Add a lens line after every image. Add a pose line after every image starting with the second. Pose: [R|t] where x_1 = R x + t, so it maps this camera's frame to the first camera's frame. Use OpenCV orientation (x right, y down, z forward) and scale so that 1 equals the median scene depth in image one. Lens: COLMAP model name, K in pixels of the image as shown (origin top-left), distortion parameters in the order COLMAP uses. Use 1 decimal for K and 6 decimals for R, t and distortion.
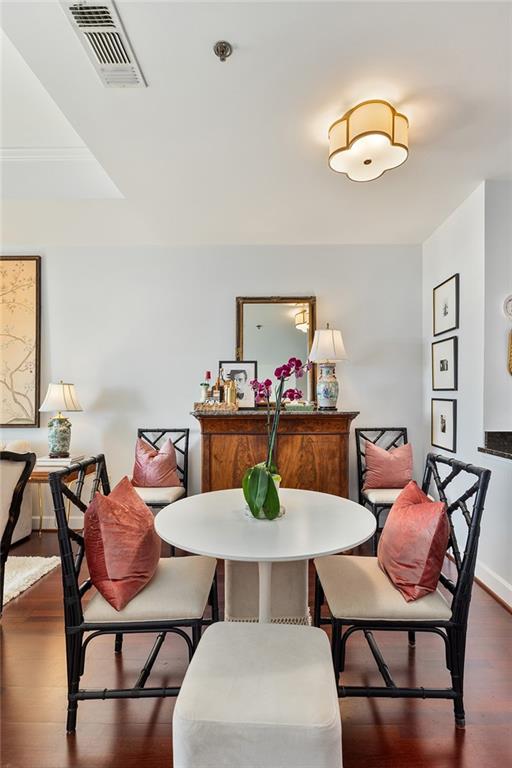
lens RADIAL K [[388.5, 0, 267.0], [0, 388.5, 401.4], [0, 0, 1]] dist [-0.002373, 0.000104]
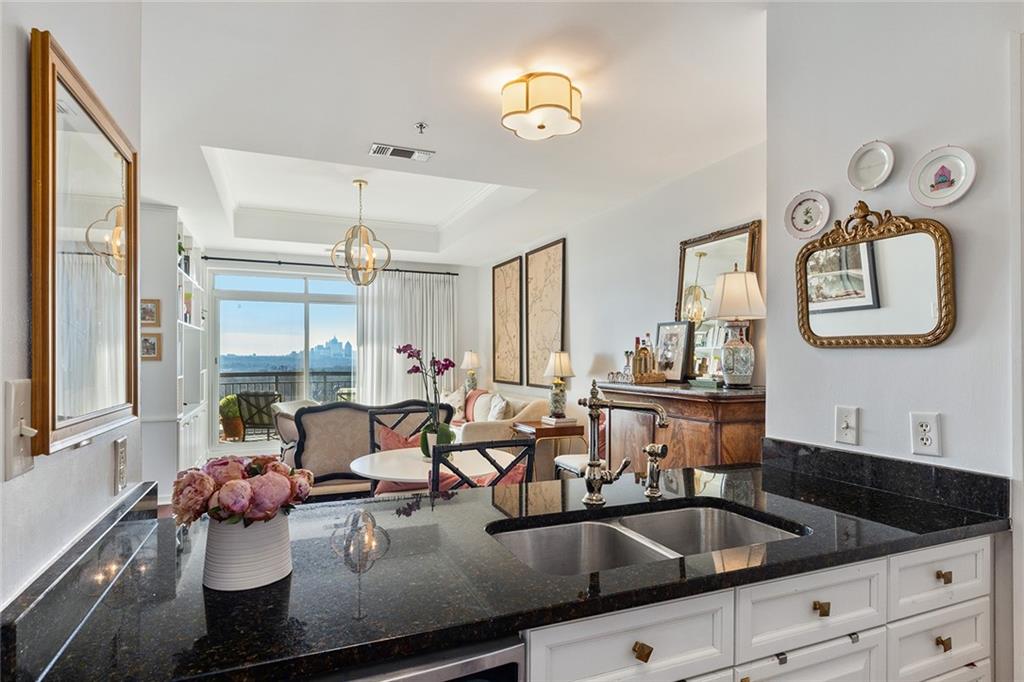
lens RADIAL K [[556.0, 0, 515.7], [0, 556.0, 353.2], [0, 0, 1]] dist [-0.002117, -0.000539]
pose [[0.405920, -0.001746, -0.913907, 0.906420], [-0.007030, 0.999963, -0.005033, -0.033491], [0.913882, 0.008468, 0.405892, 0.241203]]
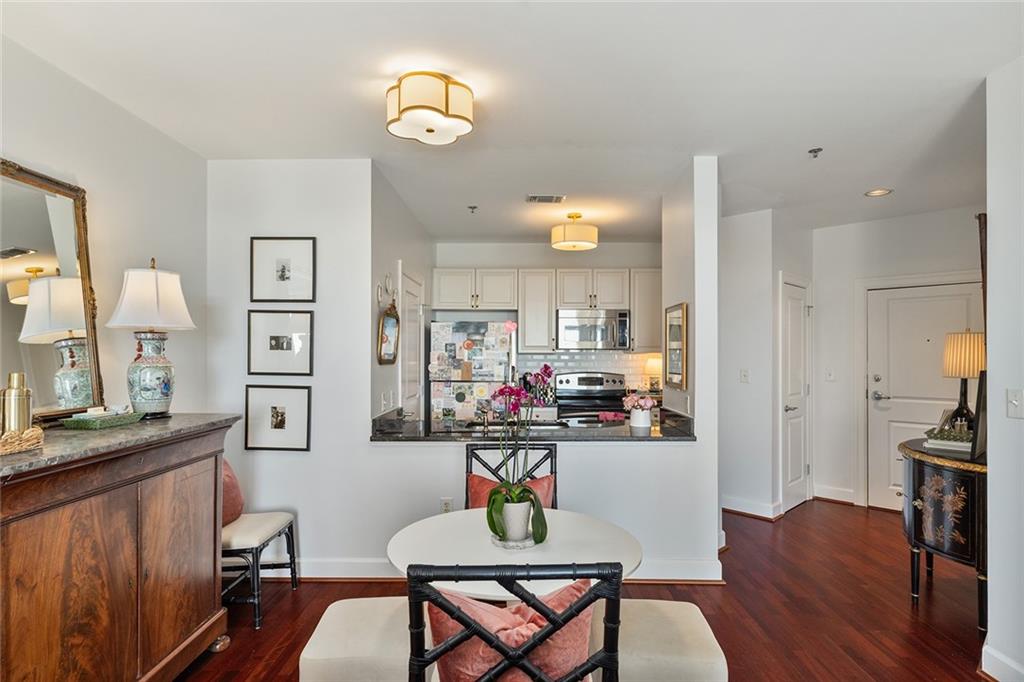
lens RADIAL K [[540.1, 0, 511.9], [0, 540.1, 352.3], [0, 0, 1]] dist [-0.000410, 0.000312]
pose [[0.007831, 0.002374, 0.999967, -0.597925], [0.007906, 0.999966, -0.002436, -0.063979], [-0.999938, 0.007925, 0.007812, 0.494893]]
